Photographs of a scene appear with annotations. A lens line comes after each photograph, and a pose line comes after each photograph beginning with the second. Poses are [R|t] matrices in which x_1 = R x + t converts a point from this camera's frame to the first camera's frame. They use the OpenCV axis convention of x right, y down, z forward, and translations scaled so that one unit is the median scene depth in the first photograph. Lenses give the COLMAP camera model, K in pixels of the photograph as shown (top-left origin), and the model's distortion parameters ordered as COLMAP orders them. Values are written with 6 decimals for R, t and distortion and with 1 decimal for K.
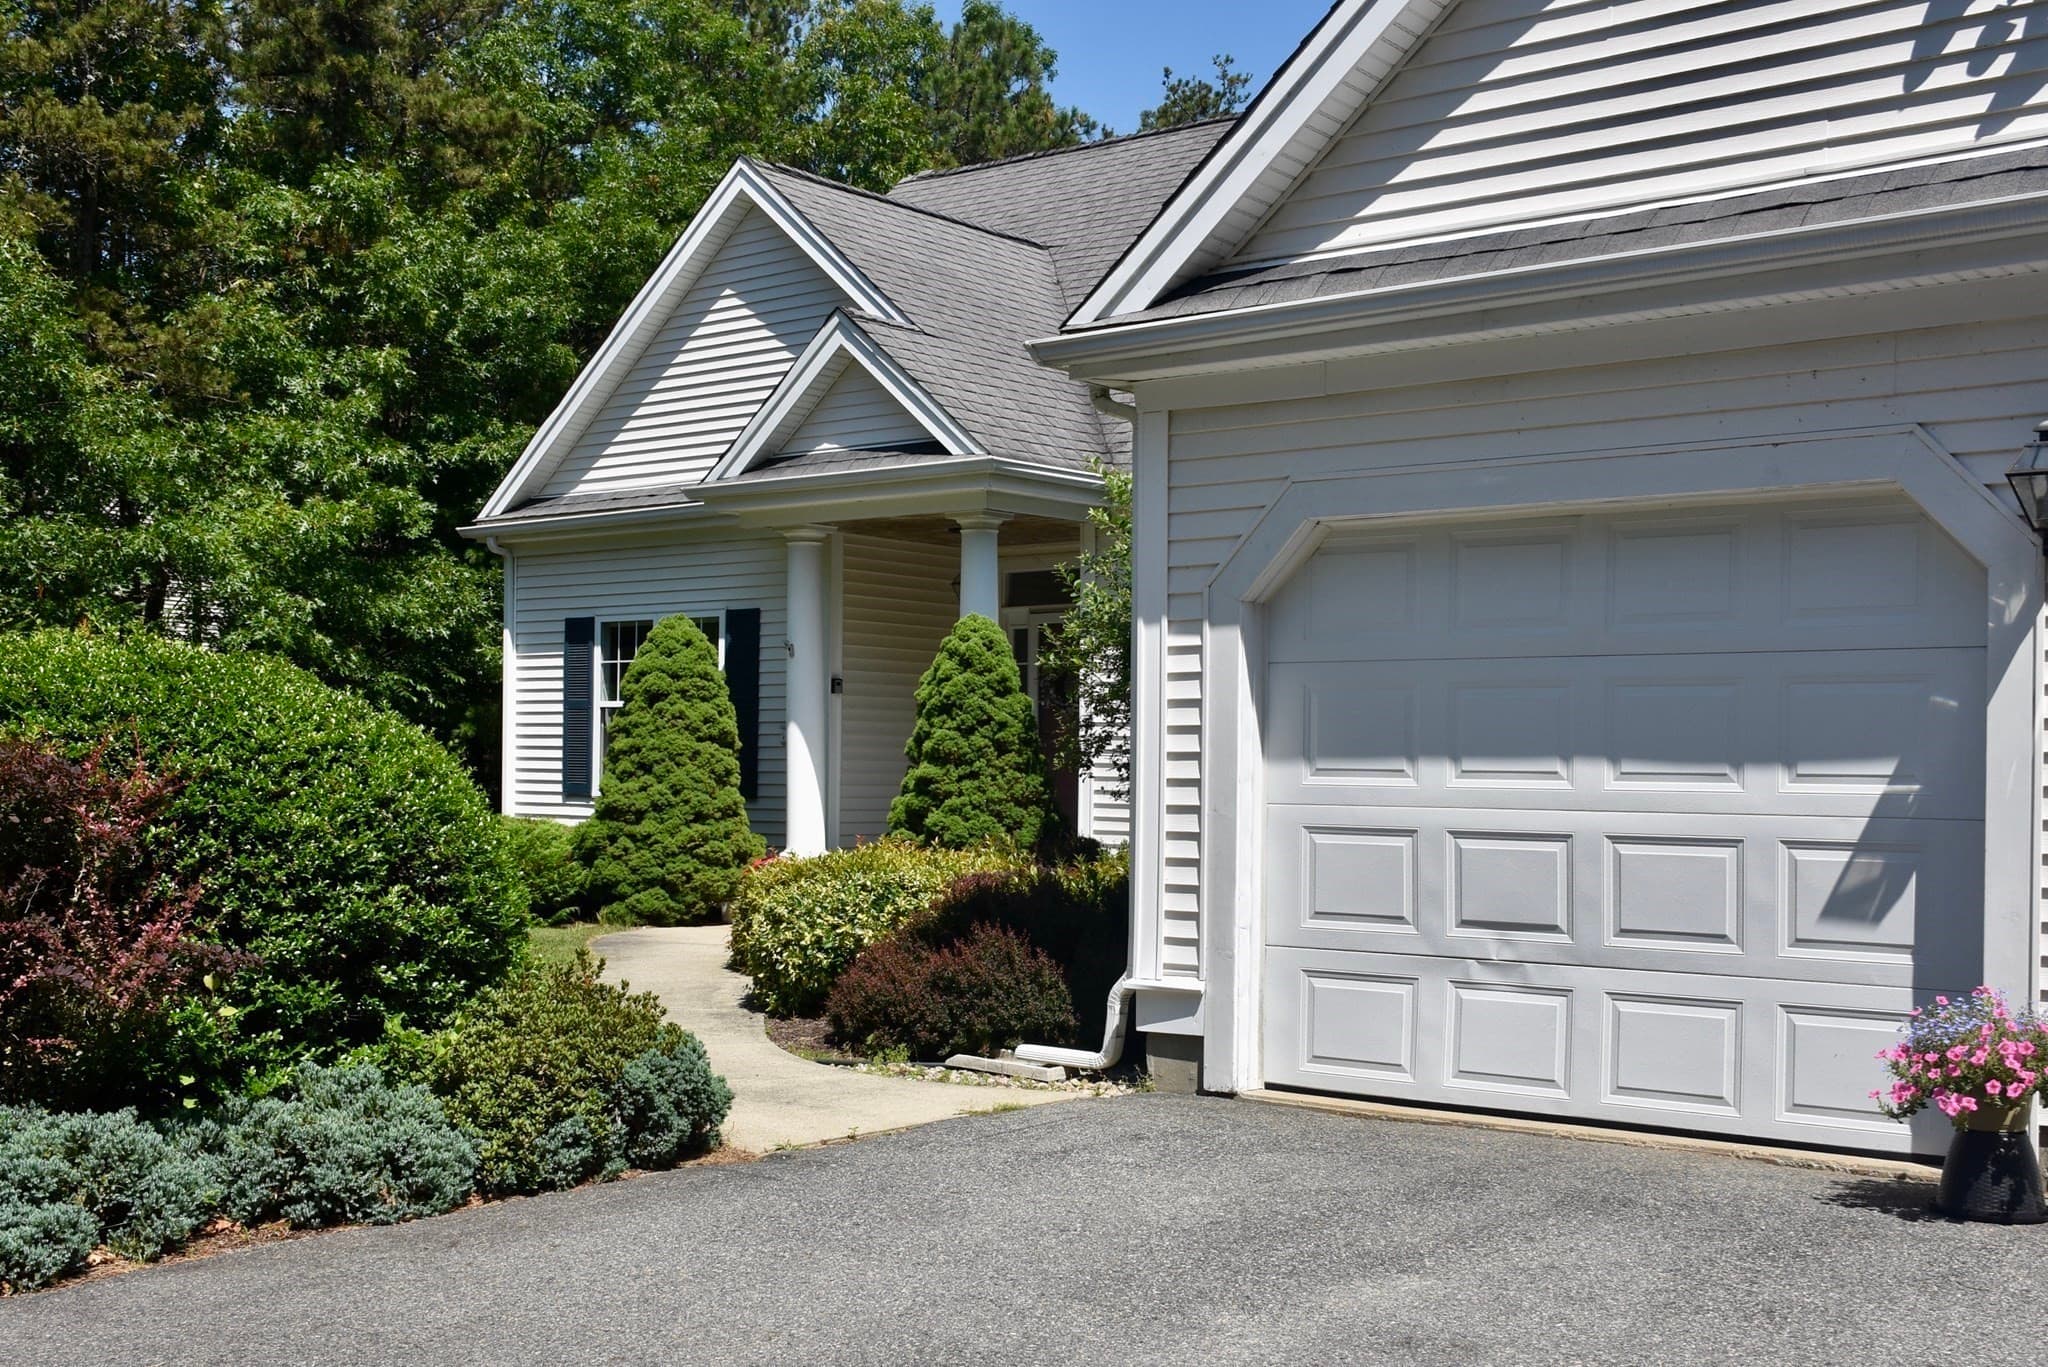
lens RADIAL K [[2427.3, 0, 976.8], [0, 2427.3, 785.8], [0, 0, 1]] dist [-0.034732, 0.151188]
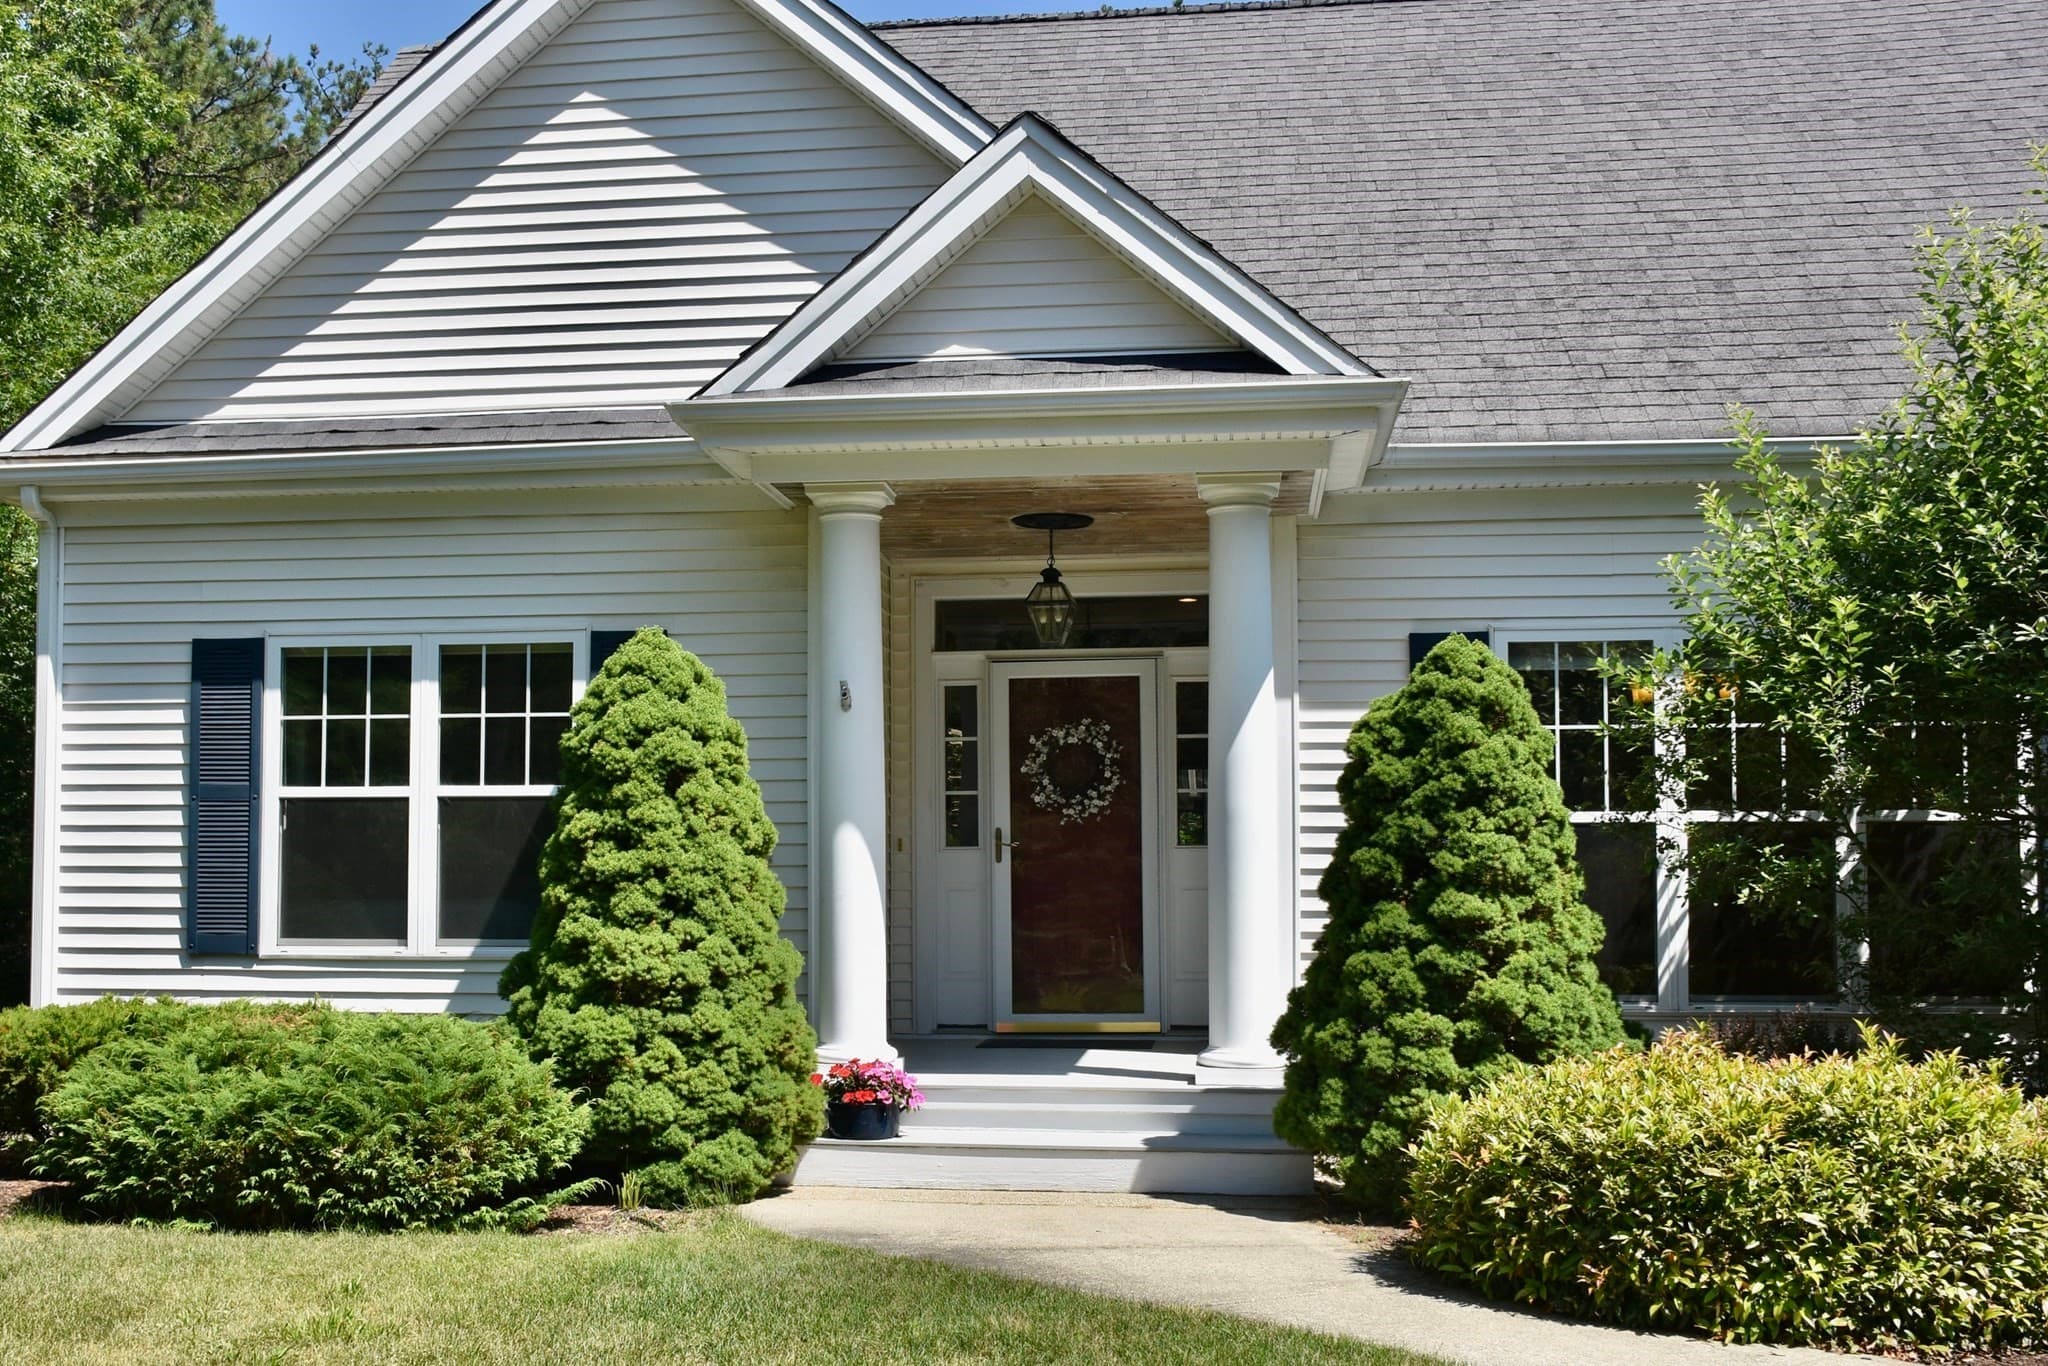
lens RADIAL K [[2295.4, 0, 843.3], [0, 2295.4, 778.2], [0, 0, 1]] dist [-0.026822, 0.028499]
pose [[0.850832, 0.018520, 0.525112, -0.717771], [0.011254, 0.998507, -0.053452, -0.015365], [-0.525317, 0.051388, 0.849353, 1.059109]]
